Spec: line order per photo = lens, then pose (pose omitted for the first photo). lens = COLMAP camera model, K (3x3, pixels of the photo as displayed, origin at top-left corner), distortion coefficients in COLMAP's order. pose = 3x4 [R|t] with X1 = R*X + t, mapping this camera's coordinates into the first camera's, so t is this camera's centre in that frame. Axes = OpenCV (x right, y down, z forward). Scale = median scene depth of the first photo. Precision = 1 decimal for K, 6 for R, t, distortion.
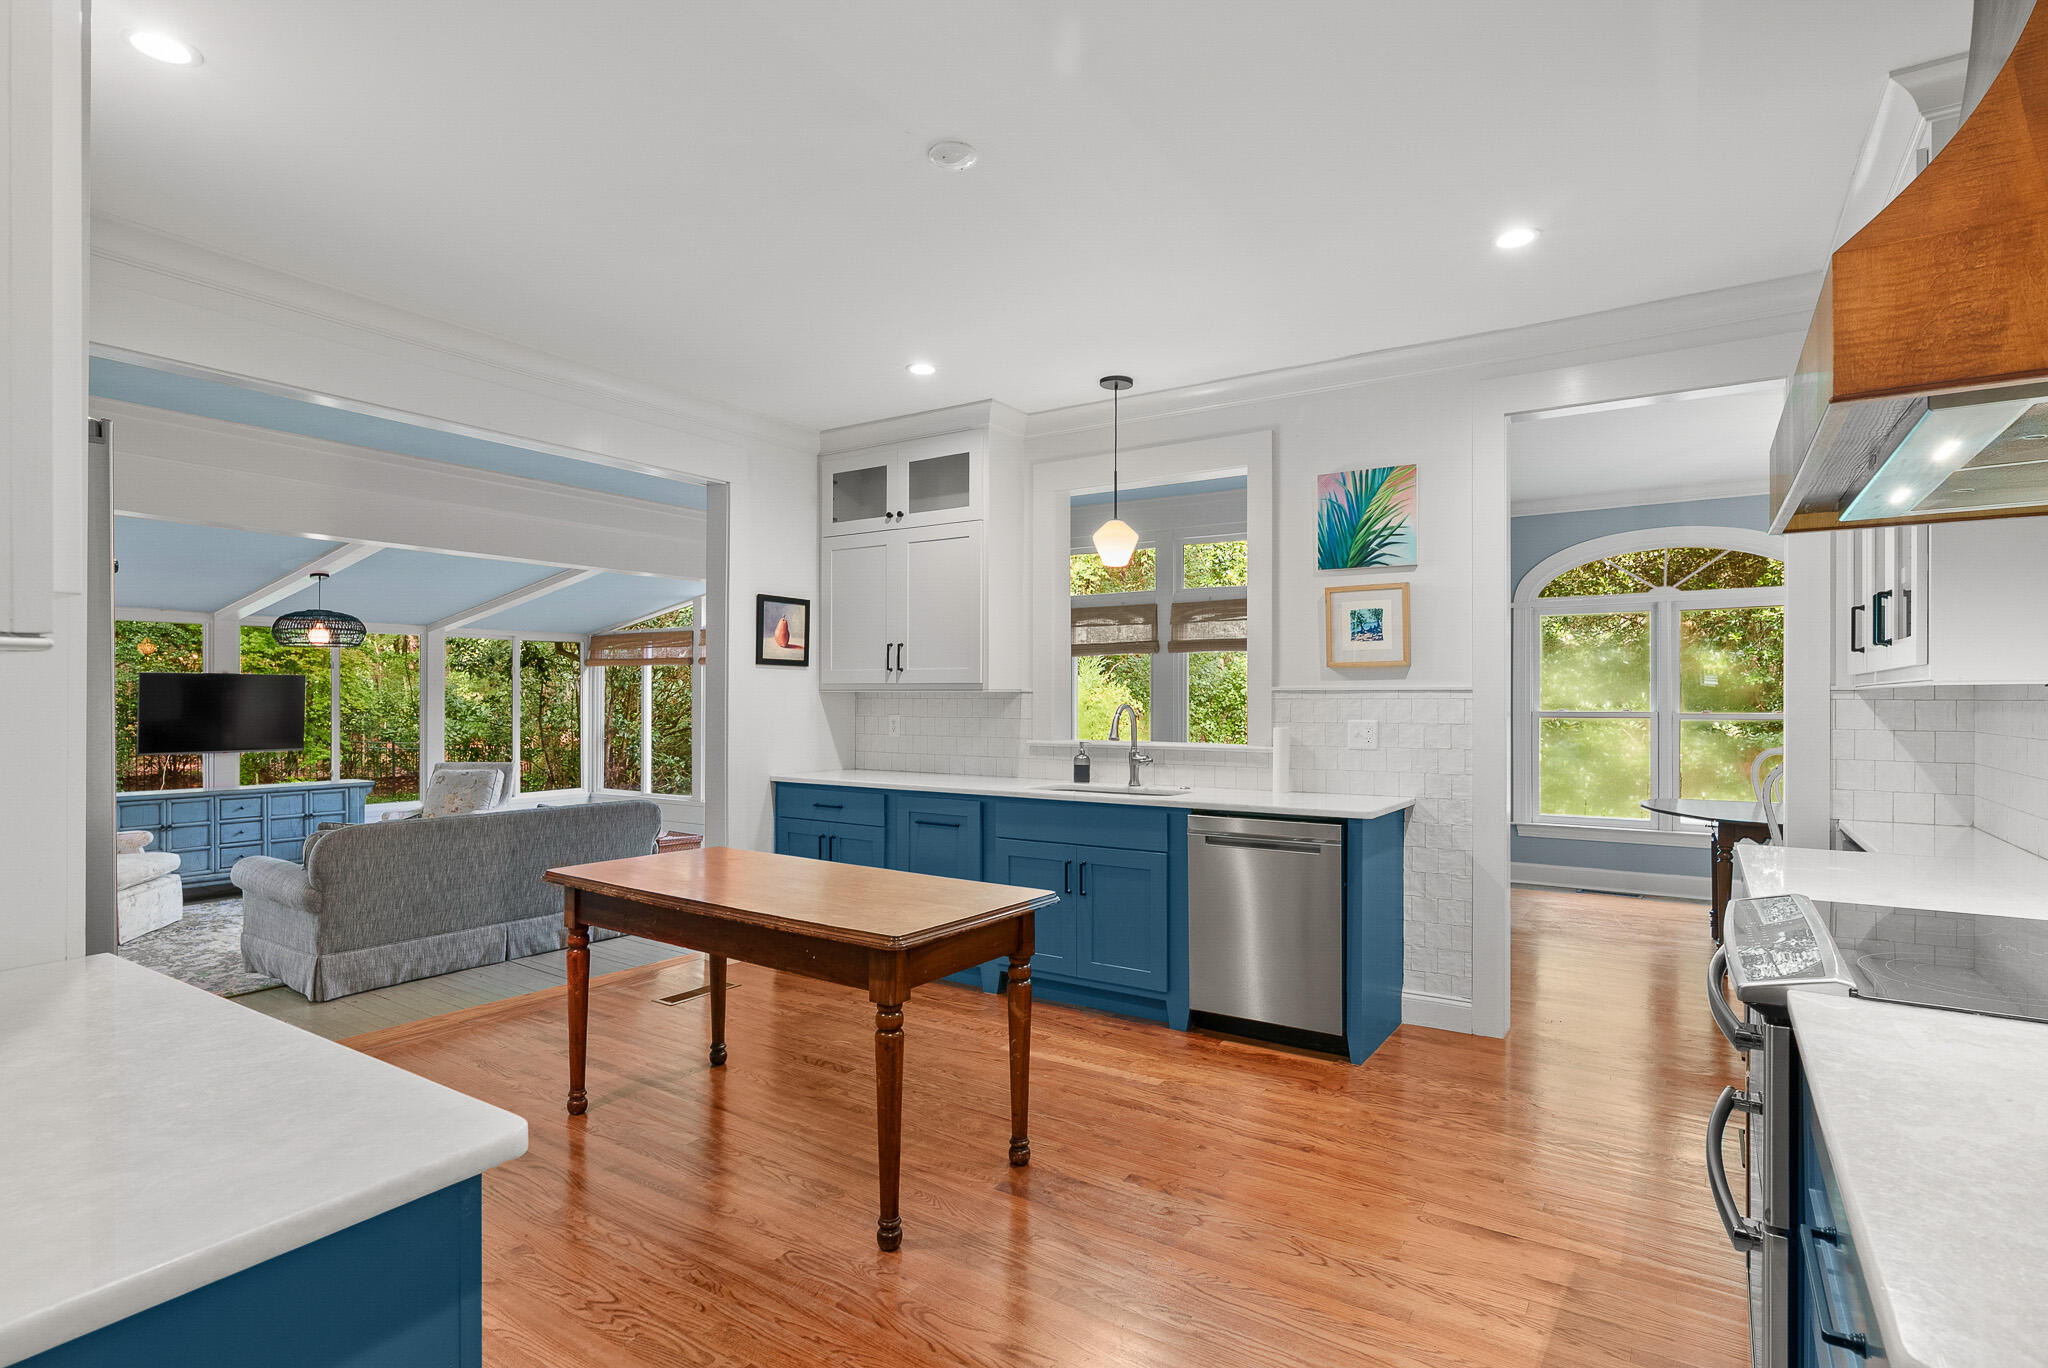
lens RADIAL K [[1058.2, 0, 1012.9], [0, 1058.2, 693.6], [0, 0, 1]] dist [-0.018608, -0.000086]
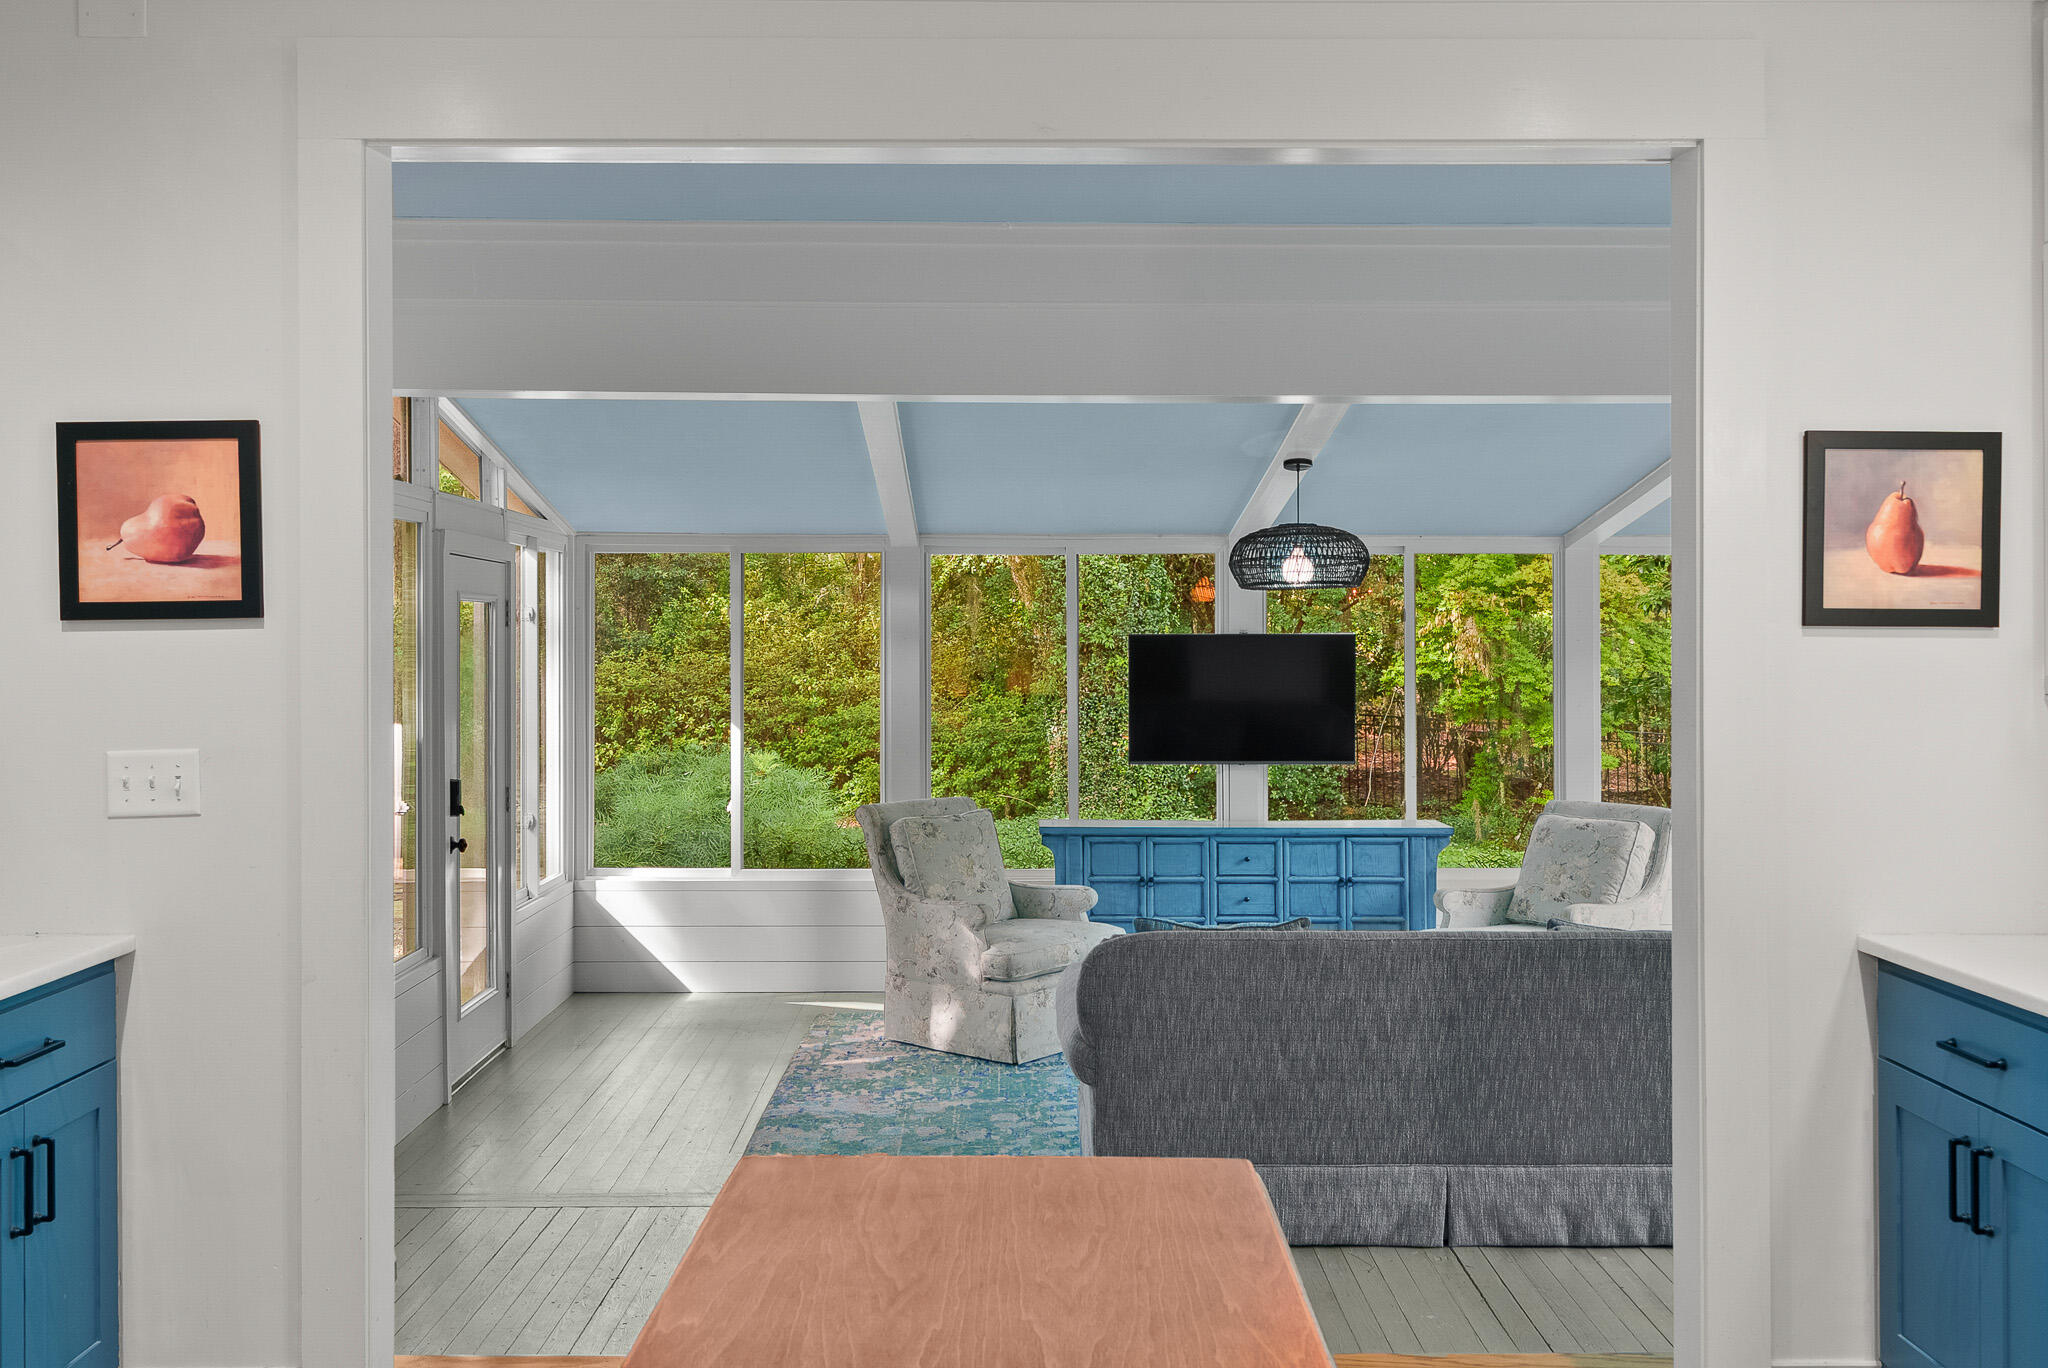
lens RADIAL K [[1932.2, 0, 1015.8], [0, 1932.2, 637.9], [0, 0, 1]] dist [0.006266, 0.000000]
pose [[0.561068, -0.005367, -0.827753, 0.139656], [0.007378, 0.999972, -0.001482, -0.021995], [0.827737, -0.005275, 0.561091, 0.361826]]
